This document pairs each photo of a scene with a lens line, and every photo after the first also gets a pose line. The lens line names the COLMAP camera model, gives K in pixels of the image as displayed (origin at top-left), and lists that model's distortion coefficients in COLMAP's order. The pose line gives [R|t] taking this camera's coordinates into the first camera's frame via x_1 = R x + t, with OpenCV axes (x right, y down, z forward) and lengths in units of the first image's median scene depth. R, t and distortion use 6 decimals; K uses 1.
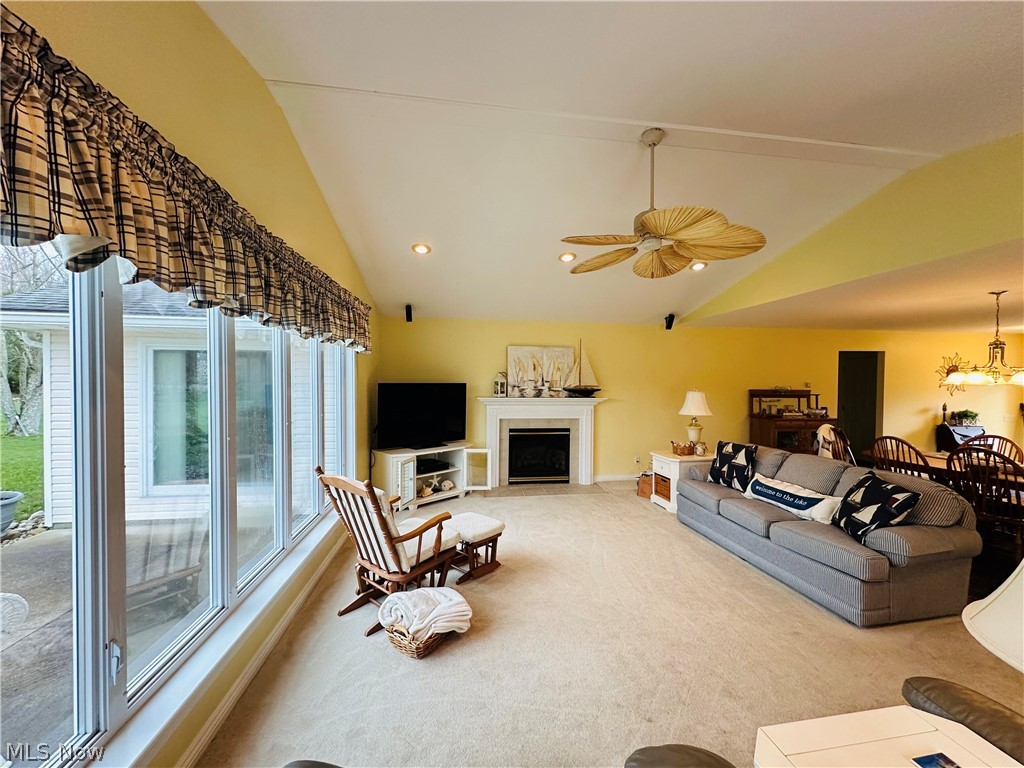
lens RADIAL K [[405.4, 0, 514.7], [0, 405.4, 387.5], [0, 0, 1]] dist [0.001094, 0.000053]
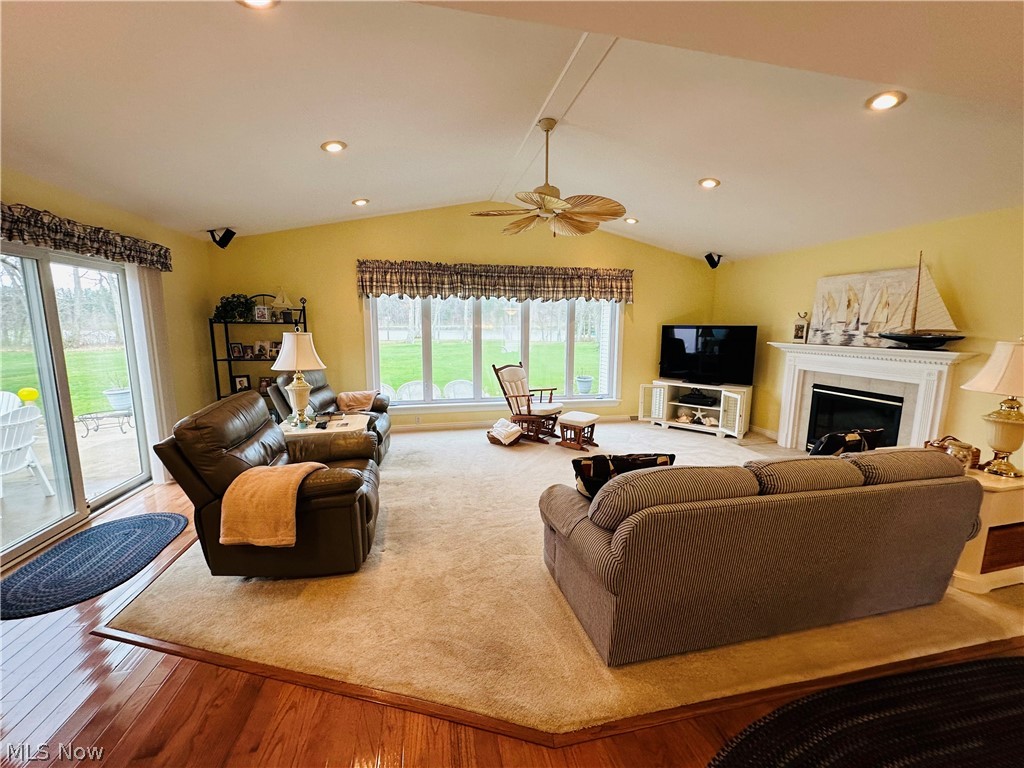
lens RADIAL K [[405.4, 0, 512.7], [0, 405.4, 383.9], [0, 0, 1]] dist [0.001094, 0.000053]
pose [[0.048904, 0.137991, -0.989225, 0.755853], [-0.017793, 0.990374, 0.137271, 0.002918], [0.998645, 0.010889, 0.050888, 0.367167]]
